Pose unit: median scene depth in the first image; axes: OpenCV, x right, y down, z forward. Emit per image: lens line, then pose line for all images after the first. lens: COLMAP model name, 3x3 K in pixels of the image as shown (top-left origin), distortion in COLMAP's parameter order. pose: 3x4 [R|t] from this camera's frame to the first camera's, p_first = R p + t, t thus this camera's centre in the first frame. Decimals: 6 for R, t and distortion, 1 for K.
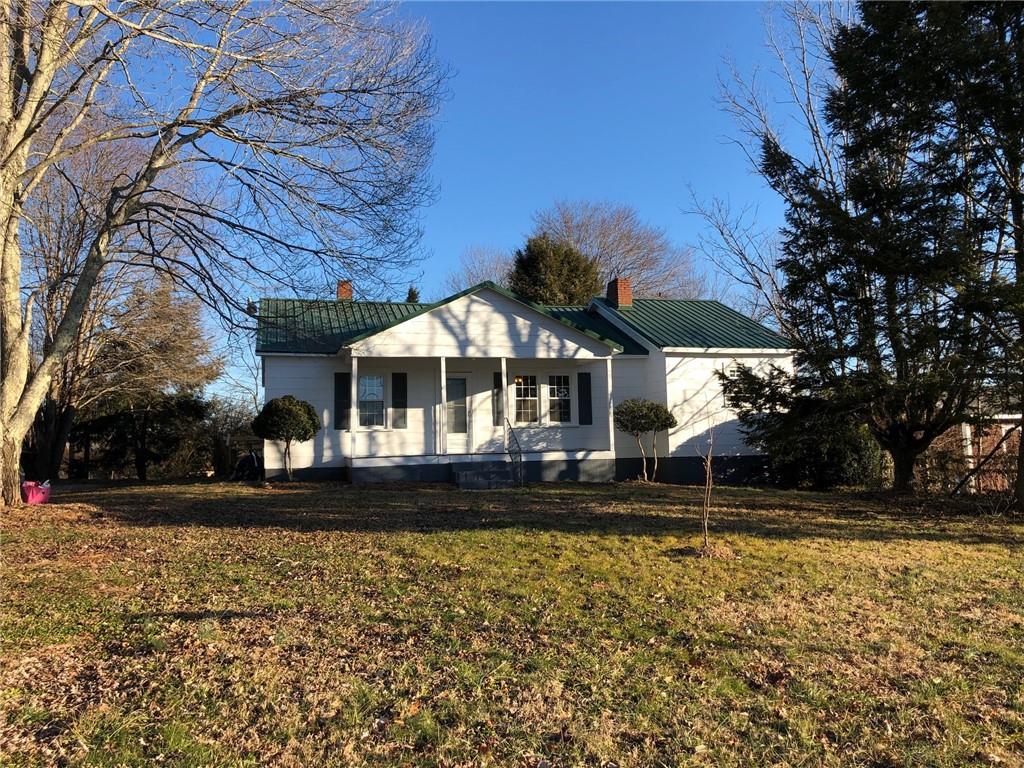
lens RADIAL K [[822.6, 0, 512.0], [0, 822.6, 384.0], [0, 0, 1]] dist [0.027178, 0.000127]
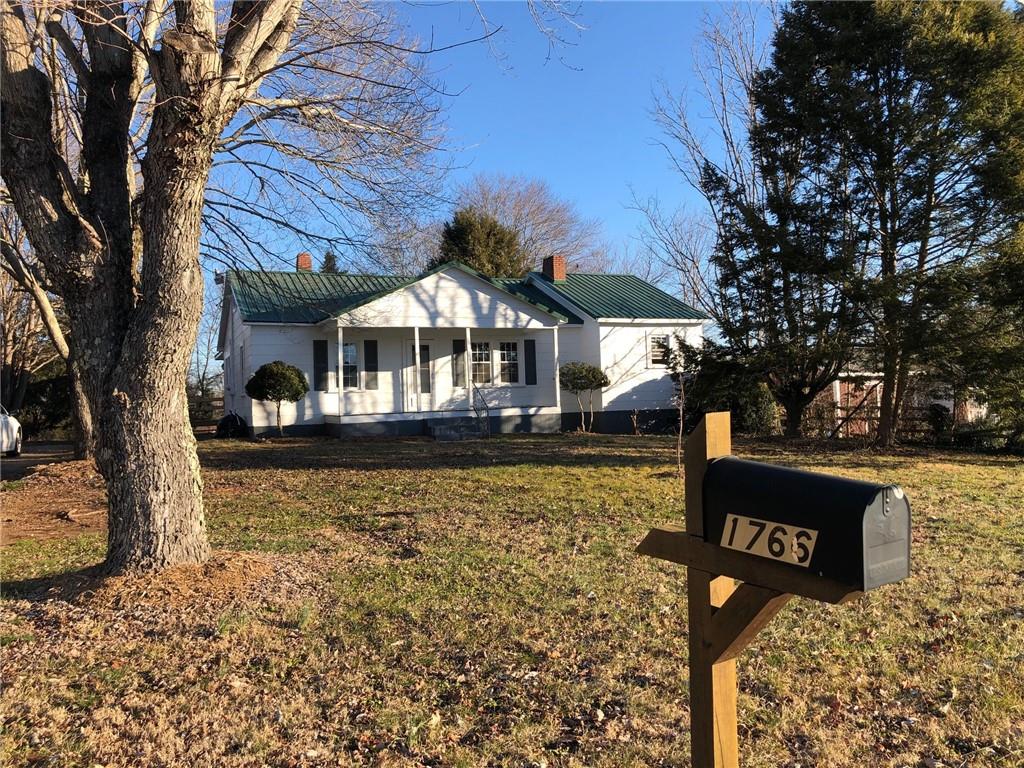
lens RADIAL K [[822.6, 0, 512.0], [0, 822.6, 384.0], [0, 0, 1]] dist [0.027178, 0.000127]
pose [[0.990226, -0.008171, 0.139234, -0.108357], [0.001157, 0.998730, 0.050378, -0.010779], [-0.139469, -0.049725, 0.988977, -0.153734]]
